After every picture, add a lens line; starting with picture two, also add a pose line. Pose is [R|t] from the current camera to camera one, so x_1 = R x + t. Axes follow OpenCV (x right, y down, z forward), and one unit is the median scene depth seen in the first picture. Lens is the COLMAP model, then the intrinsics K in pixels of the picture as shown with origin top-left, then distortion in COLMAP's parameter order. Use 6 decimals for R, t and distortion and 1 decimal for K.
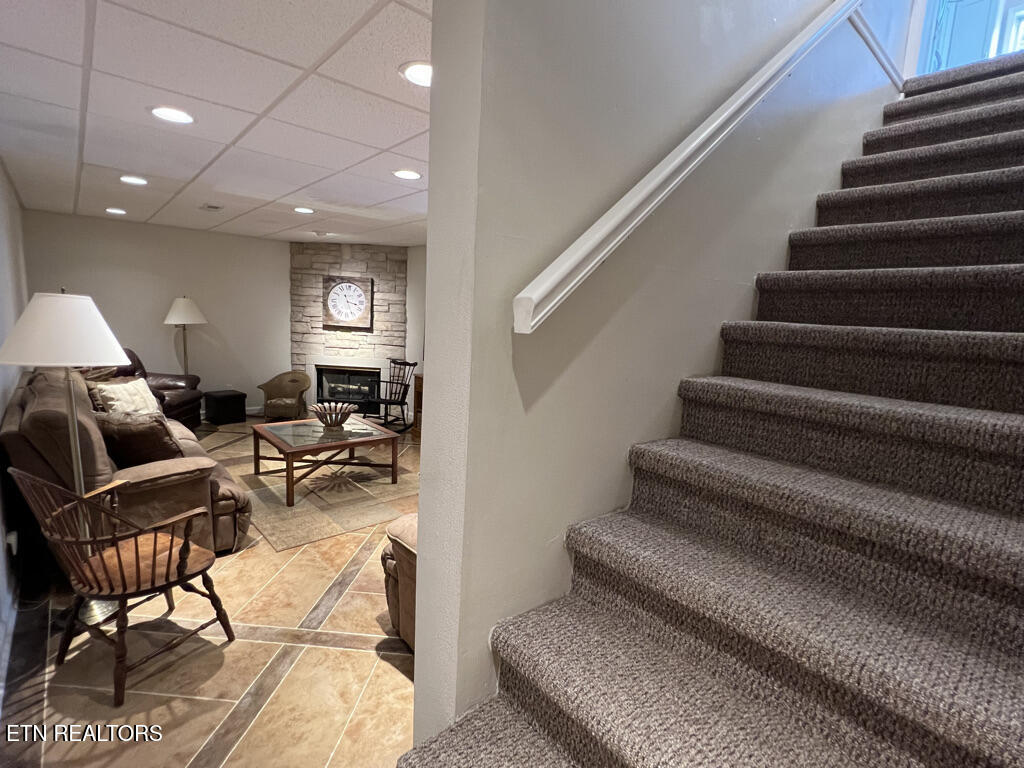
lens RADIAL K [[494.7, 0, 512.2], [0, 494.7, 384.6], [0, 0, 1]] dist [0.000944, 0.000178]
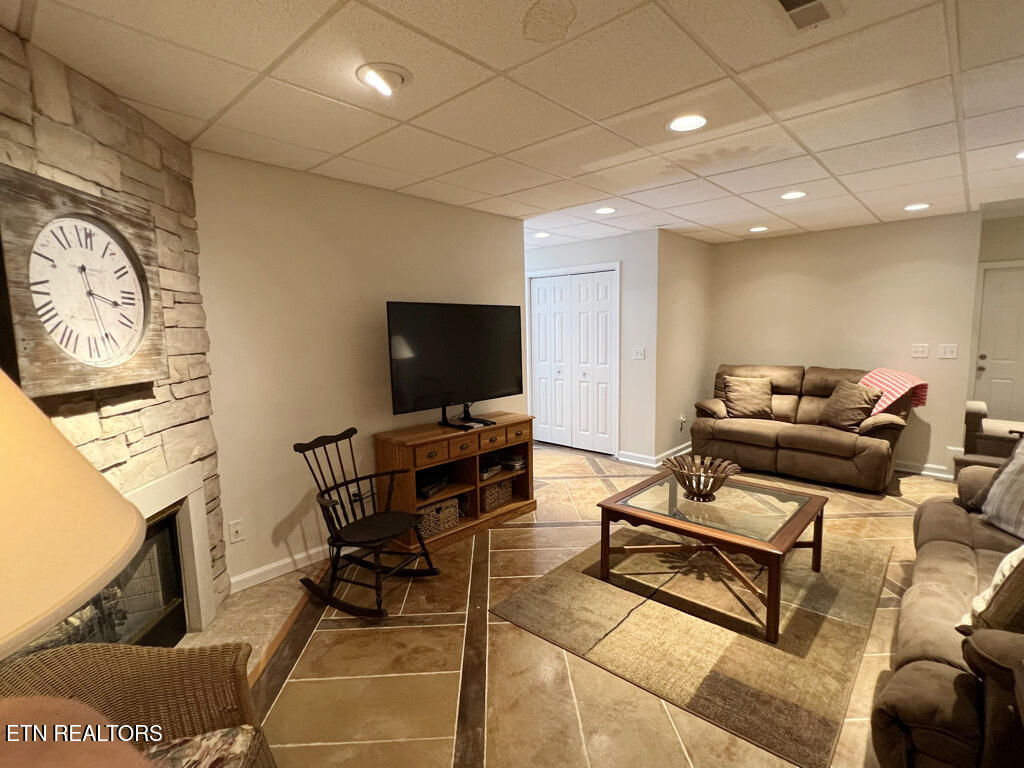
lens RADIAL K [[494.7, 0, 513.1], [0, 494.7, 385.9], [0, 0, 1]] dist [0.000944, 0.000178]
pose [[-0.100297, -0.161093, 0.981830, -0.614634], [0.150624, 0.972974, 0.175027, -0.133262], [-0.983490, 0.165442, -0.073322, 0.814013]]
